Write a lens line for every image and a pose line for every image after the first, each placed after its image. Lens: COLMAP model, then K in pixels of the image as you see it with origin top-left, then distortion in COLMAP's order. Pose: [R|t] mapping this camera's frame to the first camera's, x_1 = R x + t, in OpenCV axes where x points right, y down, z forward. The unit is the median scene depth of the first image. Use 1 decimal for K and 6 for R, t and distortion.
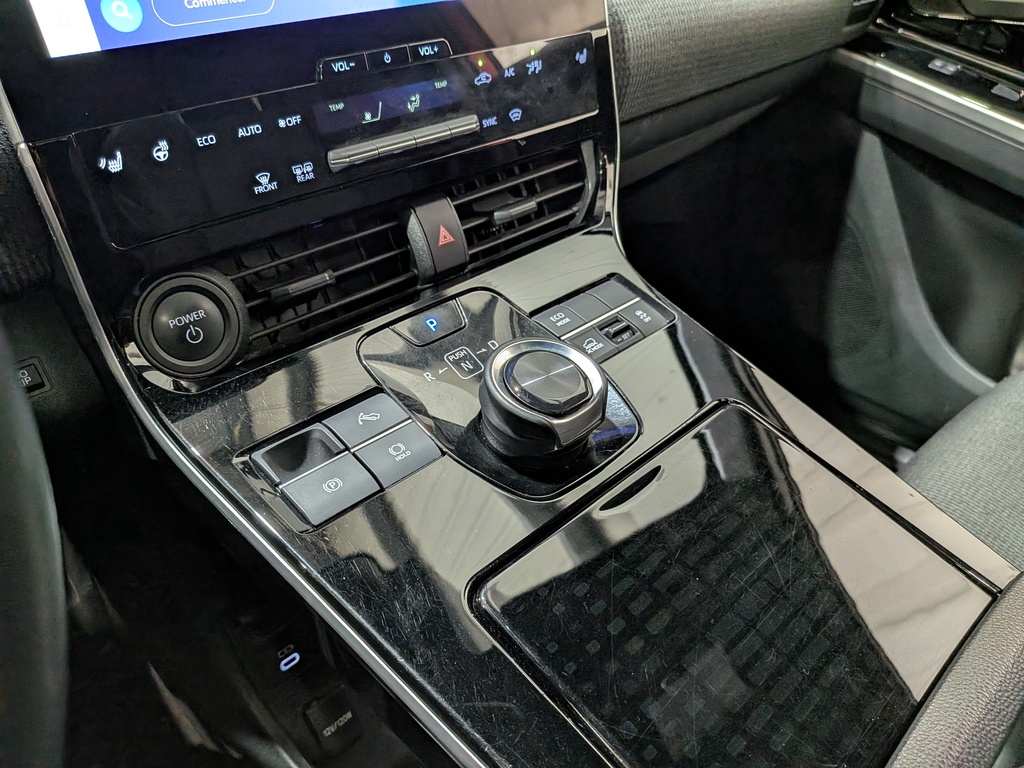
lens RADIAL K [[717.2, 0, 514.9], [0, 717.2, 388.8], [0, 0, 1]] dist [-0.031584, -0.000006]
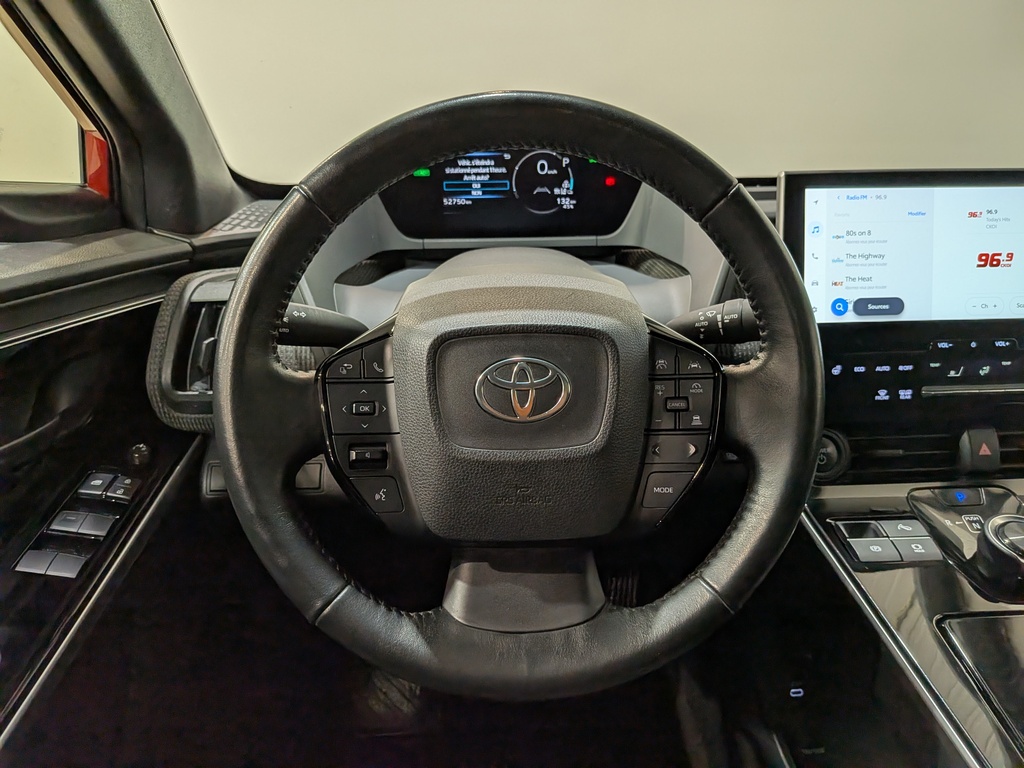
lens RADIAL K [[717.2, 0, 514.9], [0, 717.2, 388.8], [0, 0, 1]] dist [-0.031584, -0.000006]
pose [[0.722687, 0.192503, -0.663827, 0.191270], [-0.381152, 0.912193, -0.150421, 0.344591], [0.576582, 0.361727, 0.732603, -0.934535]]
